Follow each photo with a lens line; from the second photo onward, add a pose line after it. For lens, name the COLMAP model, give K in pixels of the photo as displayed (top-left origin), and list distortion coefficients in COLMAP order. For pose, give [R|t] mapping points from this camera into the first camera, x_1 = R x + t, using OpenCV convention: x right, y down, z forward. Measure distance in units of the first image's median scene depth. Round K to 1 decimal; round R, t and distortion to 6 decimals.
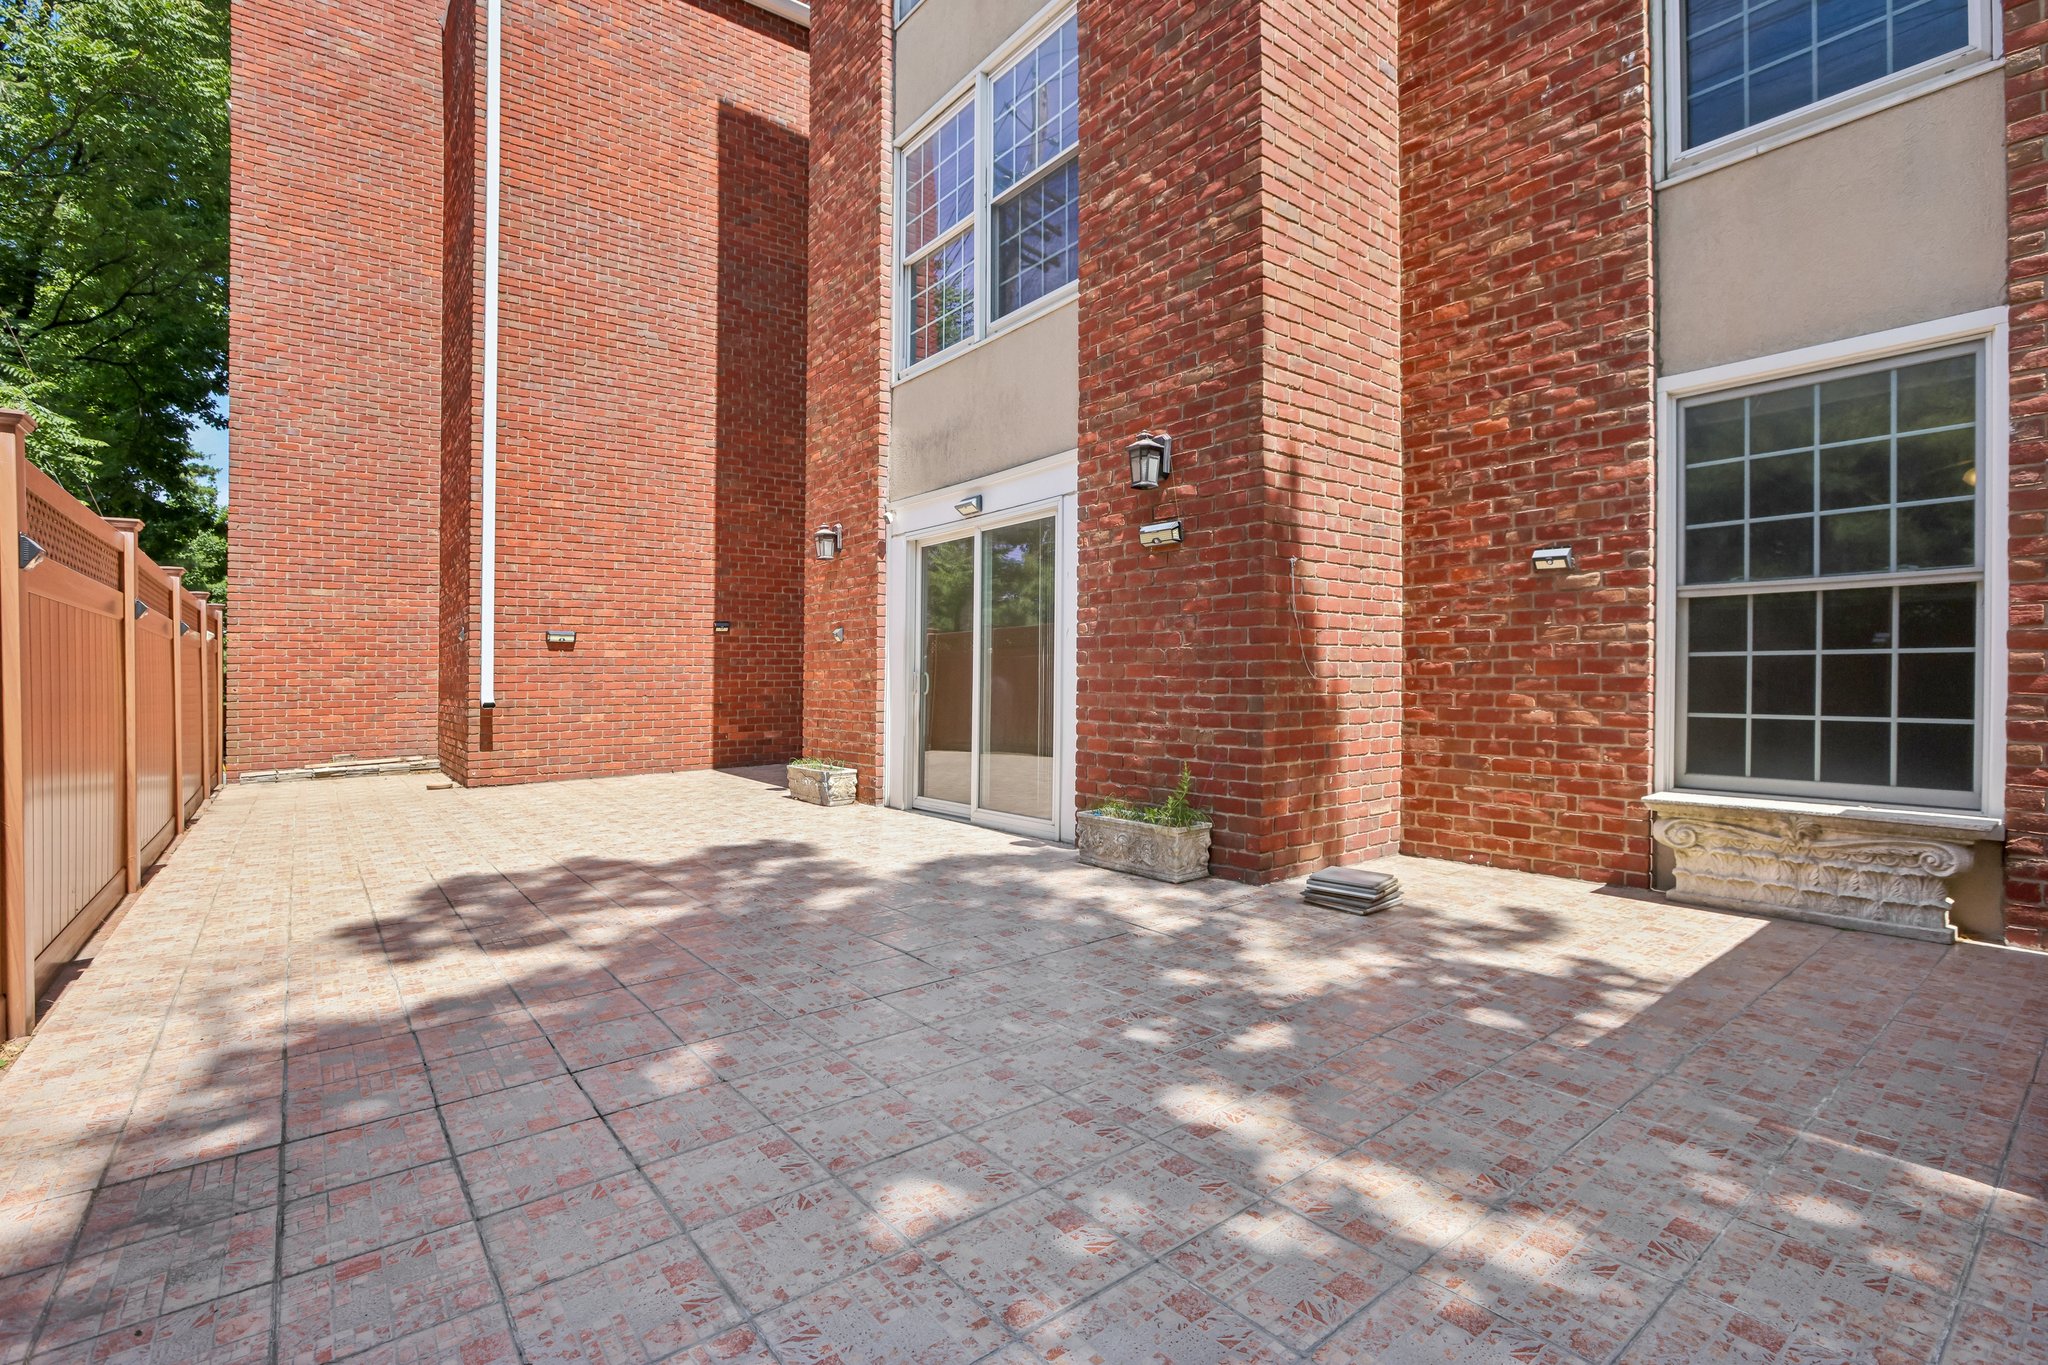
lens RADIAL K [[936.4, 0, 1030.6], [0, 936.4, 672.2], [0, 0, 1]] dist [-0.046142, 0.024474]
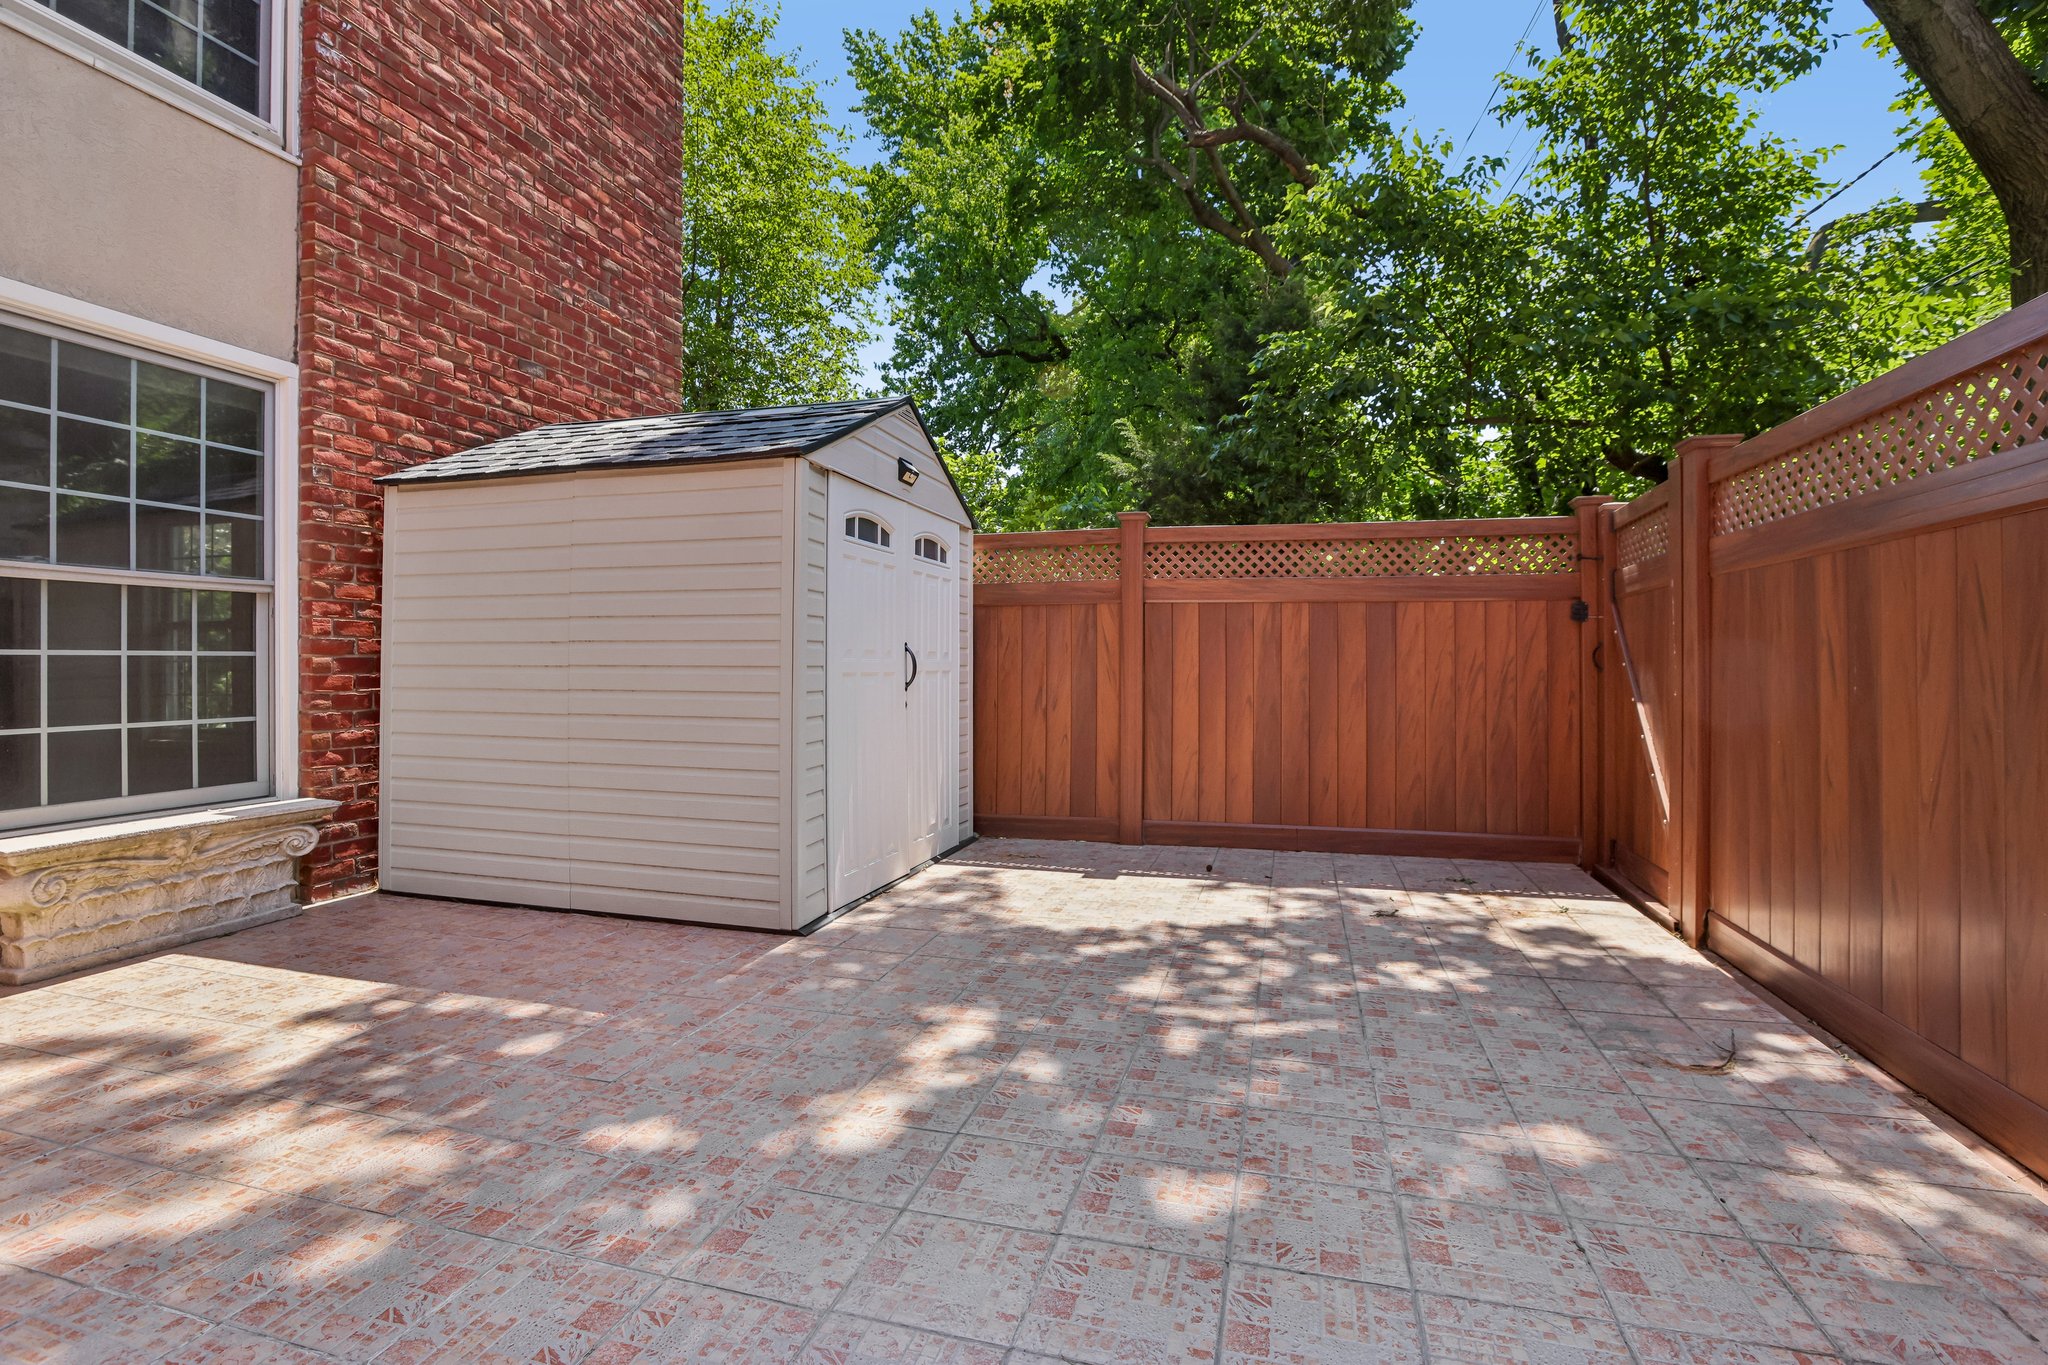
lens RADIAL K [[936.4, 0, 1030.6], [0, 936.4, 672.2], [0, 0, 1]] dist [-0.046142, 0.024474]
pose [[-0.574604, 0.004119, 0.818421, -0.582778], [0.001988, 0.999991, -0.003637, 0.002754], [-0.818429, -0.000462, -0.574607, 1.182926]]
